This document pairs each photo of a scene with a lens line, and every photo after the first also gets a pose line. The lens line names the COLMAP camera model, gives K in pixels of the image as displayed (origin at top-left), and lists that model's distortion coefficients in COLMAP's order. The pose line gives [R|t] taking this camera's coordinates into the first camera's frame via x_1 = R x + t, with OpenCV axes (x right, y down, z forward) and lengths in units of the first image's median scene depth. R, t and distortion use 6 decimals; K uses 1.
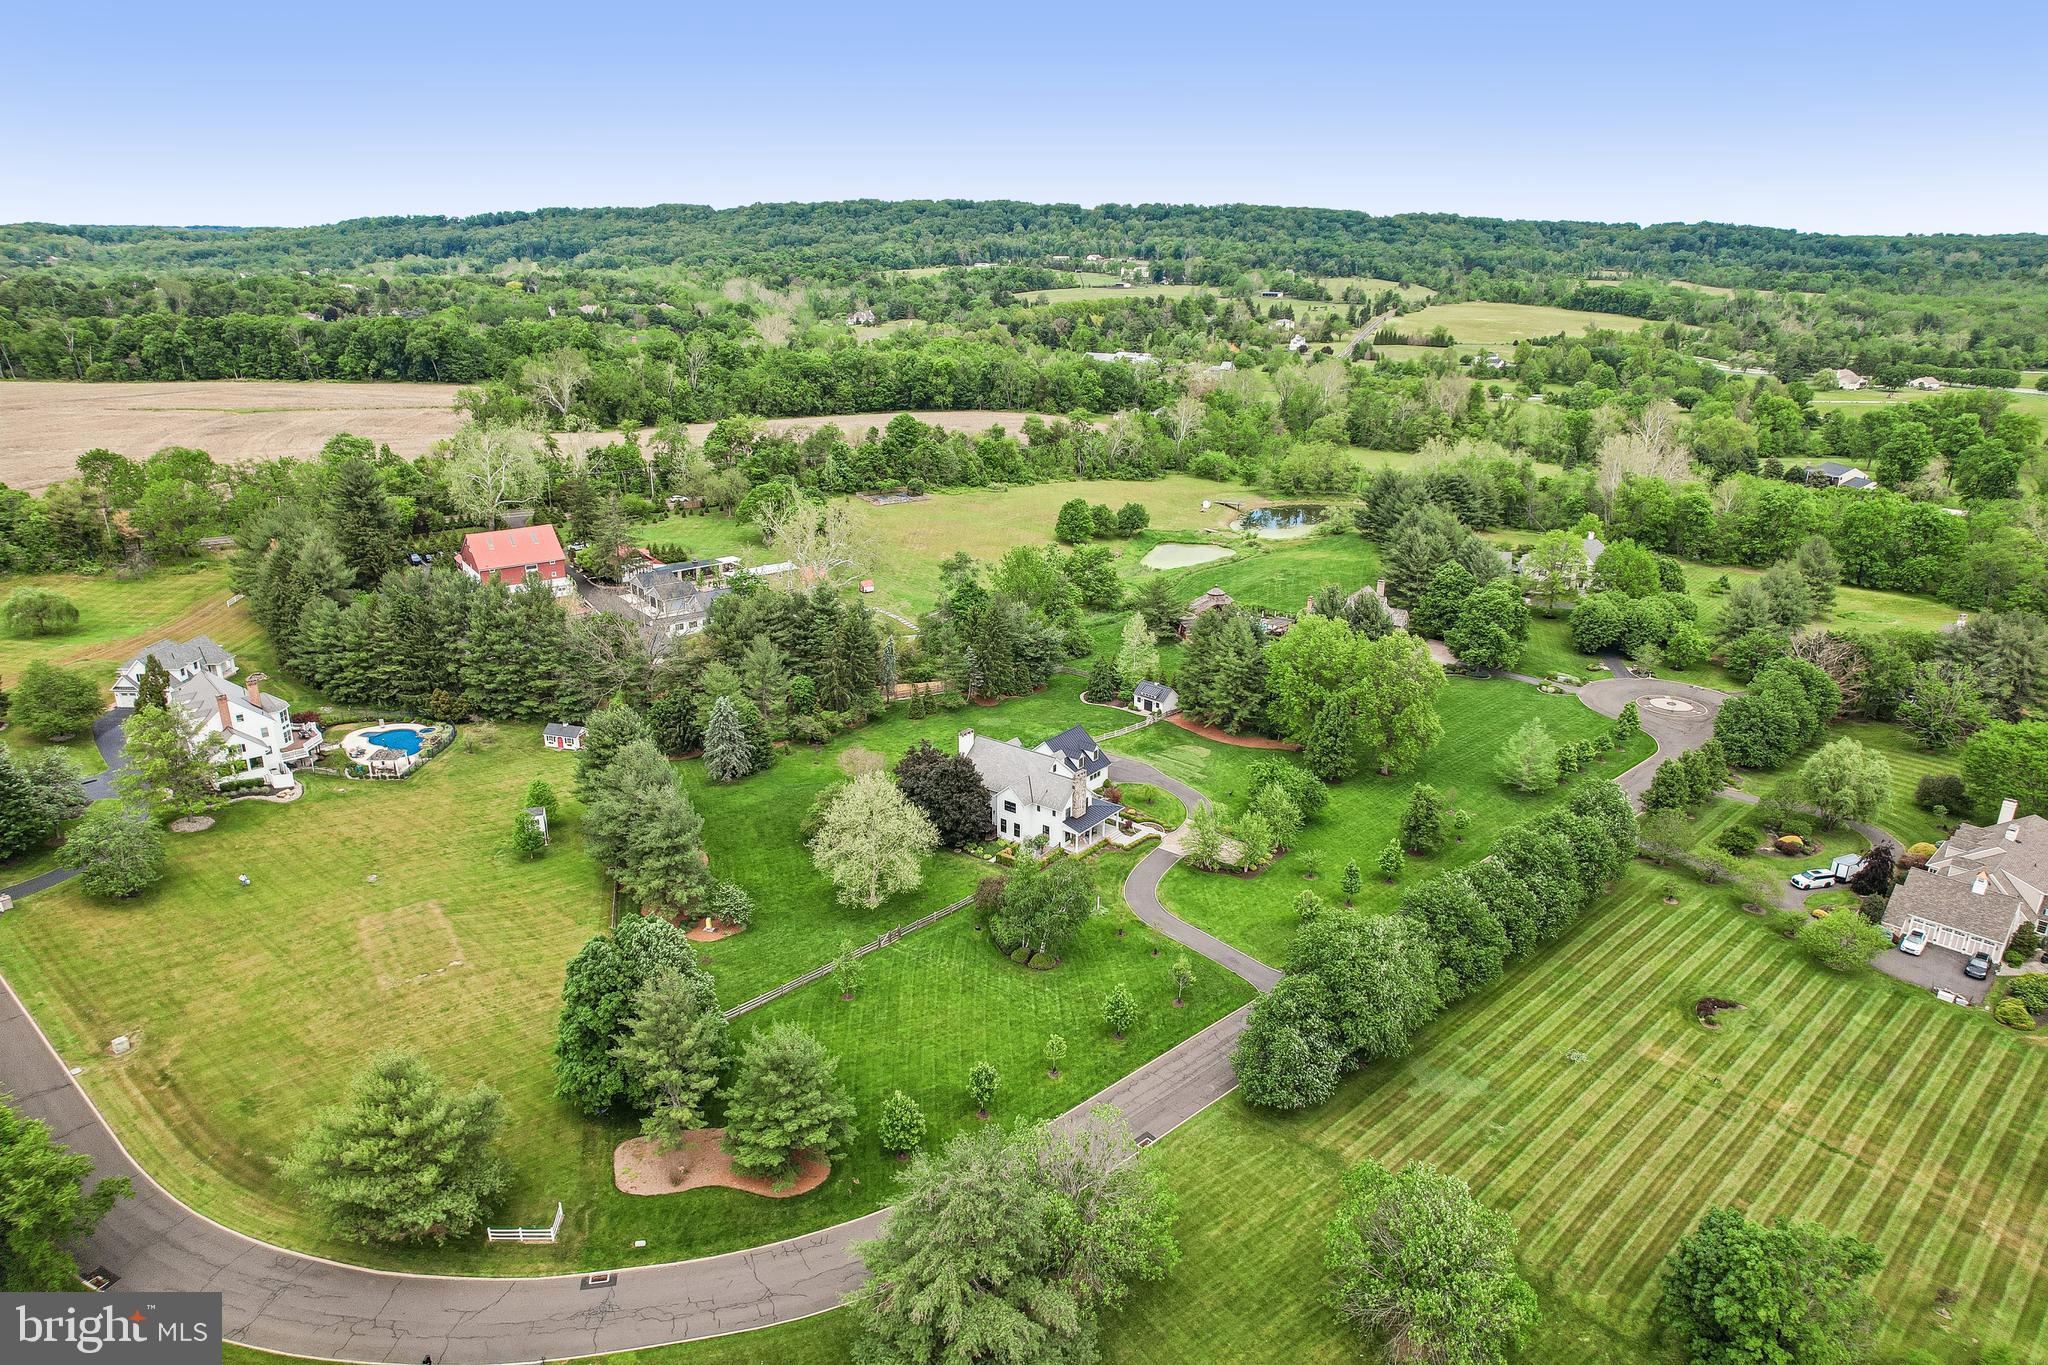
lens RADIAL K [[1305.8, 0, 1024.0], [0, 1305.8, 682.5], [0, 0, 1]] dist [-0.039163, 0.002406]
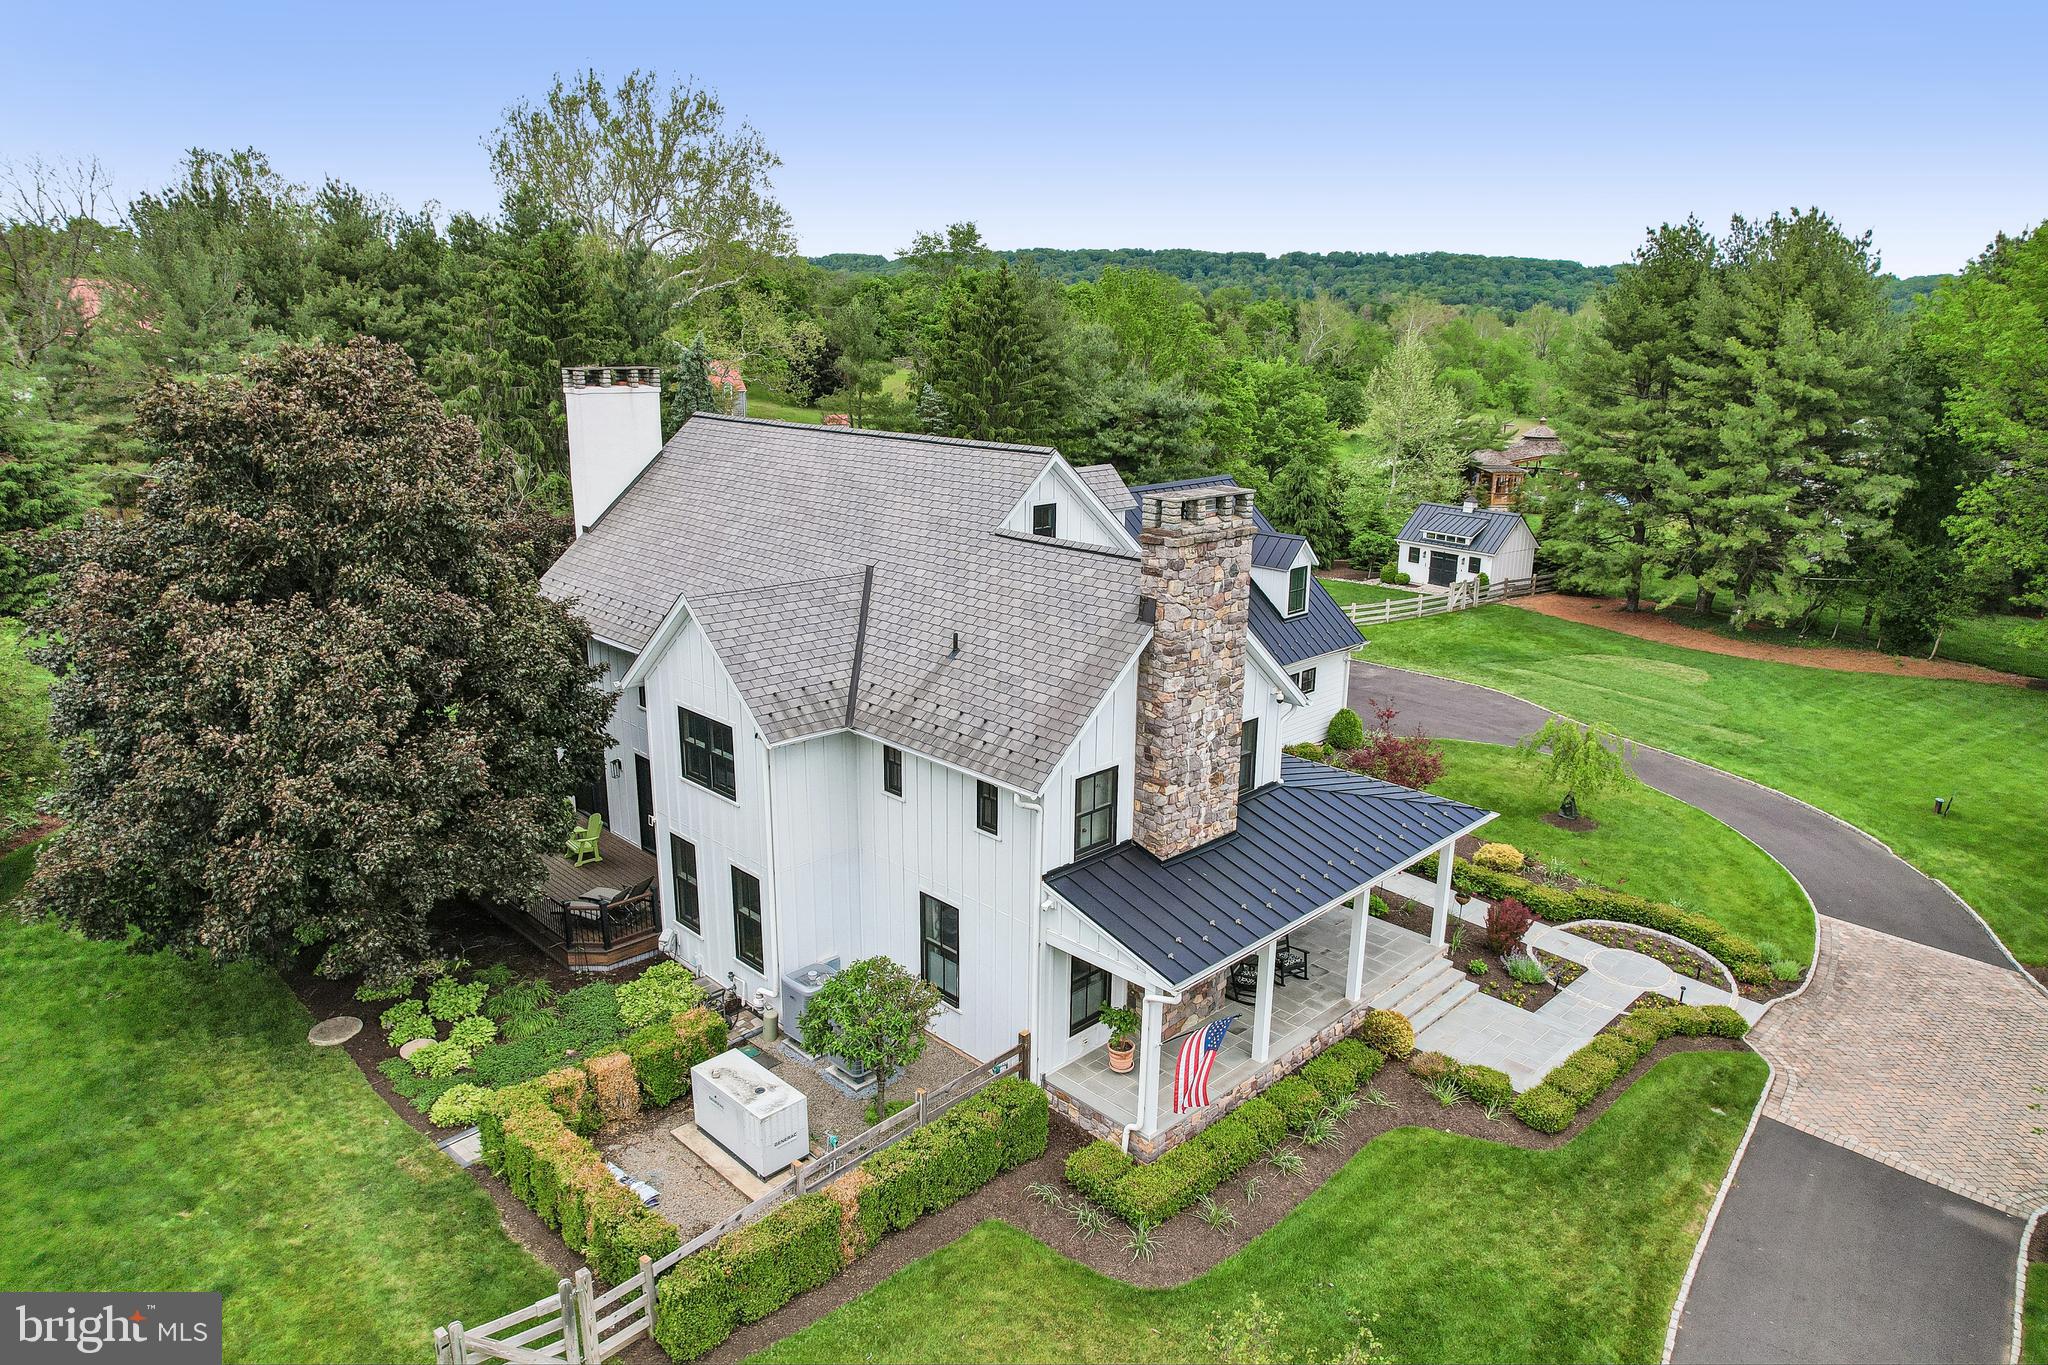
lens RADIAL K [[1313.8, 0, 1022.5], [0, 1313.8, 667.9], [0, 0, 1]] dist [-0.070314, 0.062228]
pose [[0.990787, 0.039576, -0.129519, 0.031582], [-0.048907, 0.996370, -0.069679, 0.070205], [0.126291, 0.075371, 0.989126, 0.641640]]
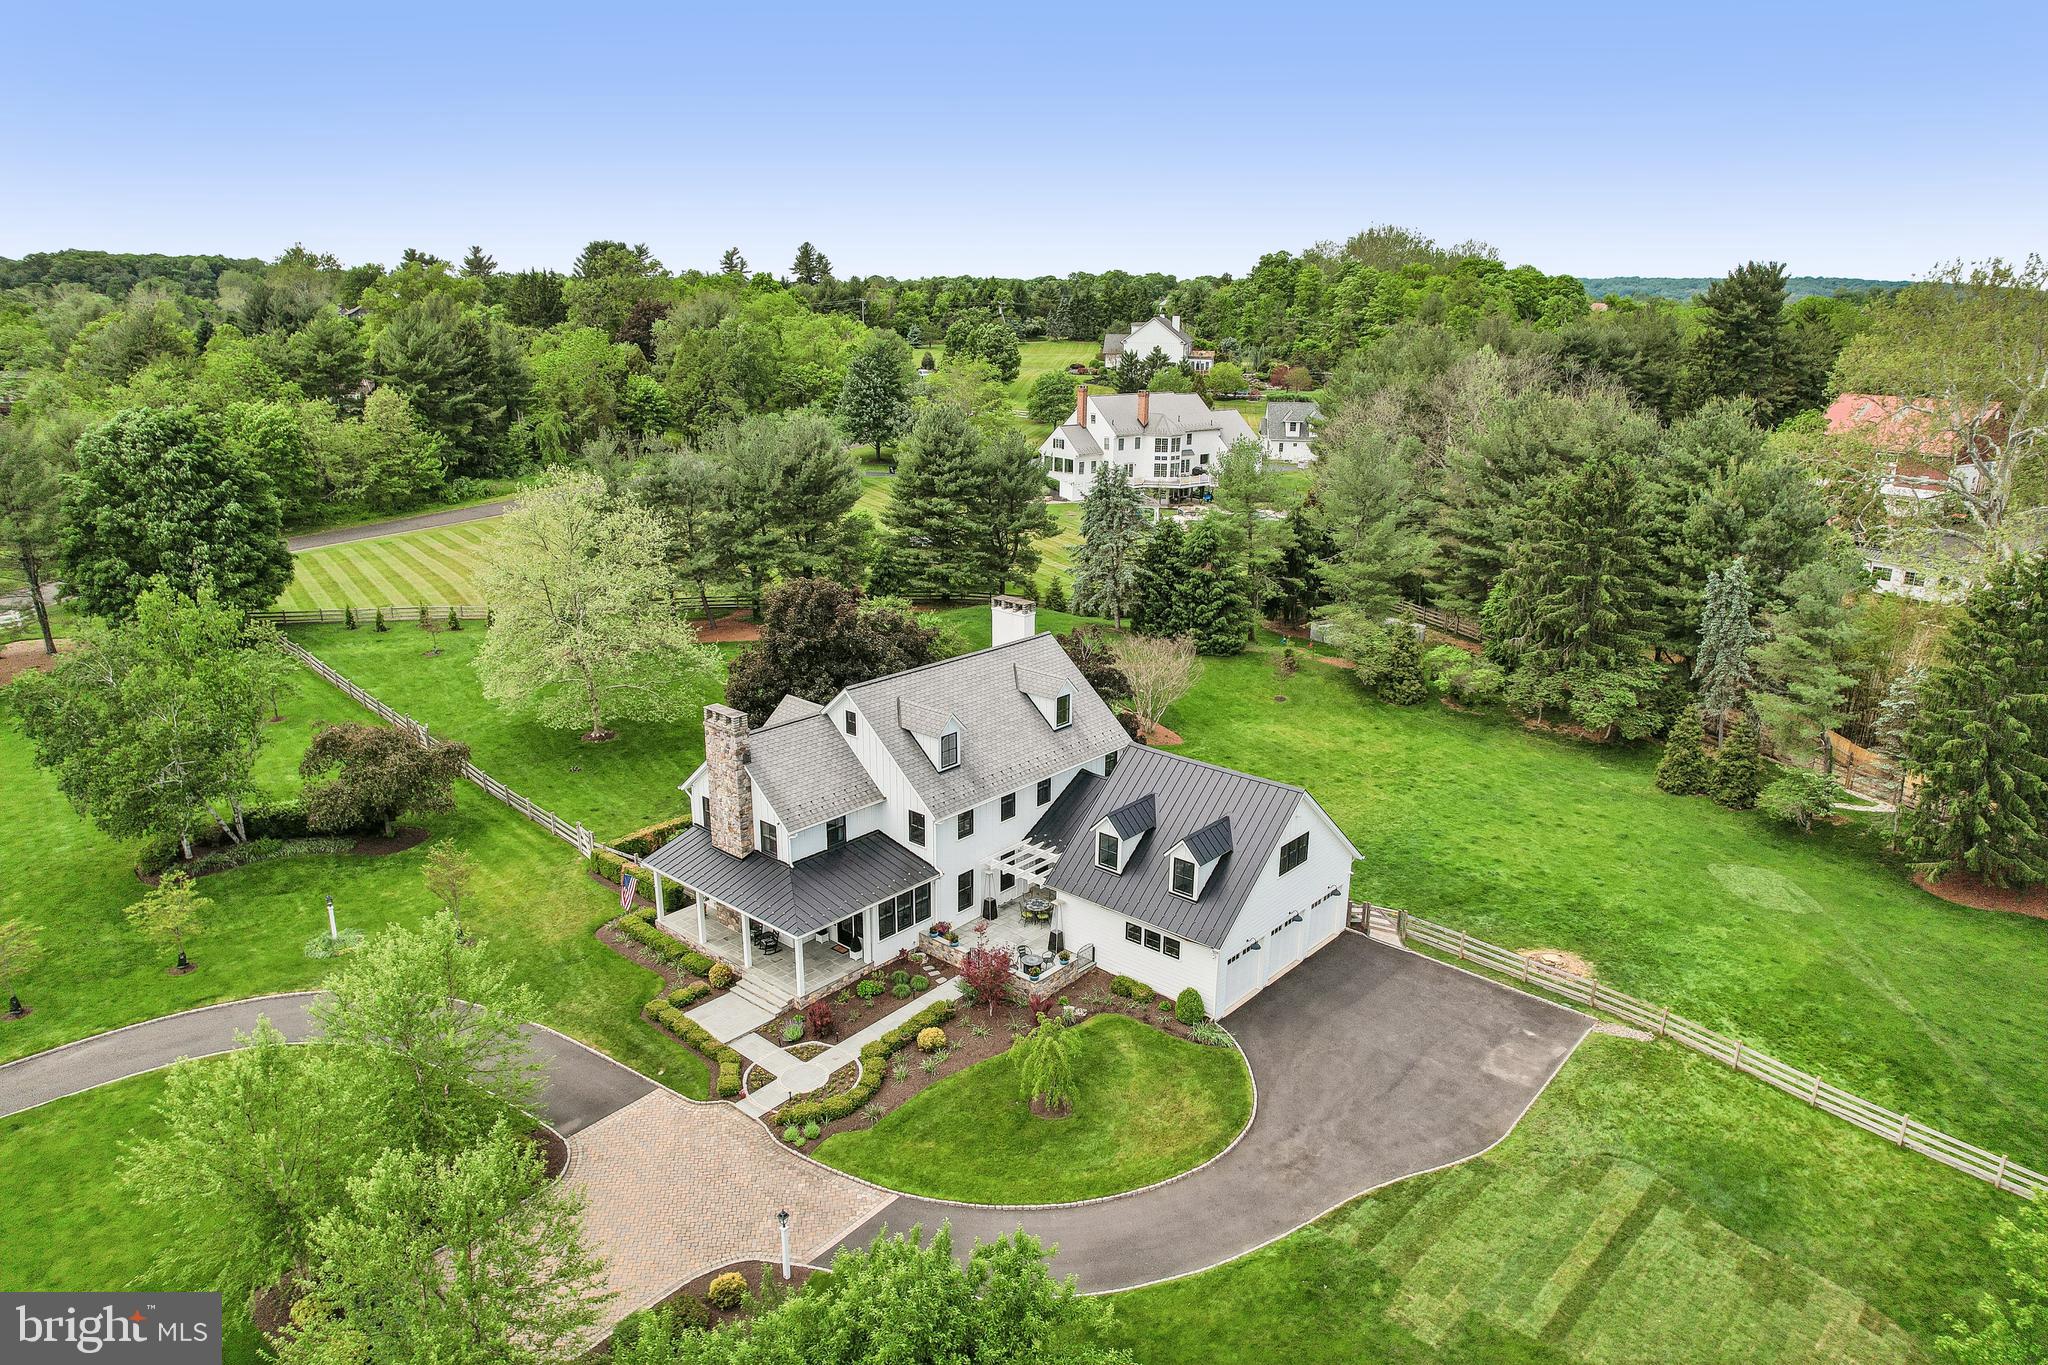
lens RADIAL K [[1313.8, 0, 1022.5], [0, 1313.8, 667.9], [0, 0, 1]] dist [-0.070314, 0.062228]
pose [[-0.062263, 0.264883, -0.962268, 0.251466], [-0.335411, 0.902511, 0.270136, -0.037571], [0.940012, 0.339575, 0.032652, 0.775947]]
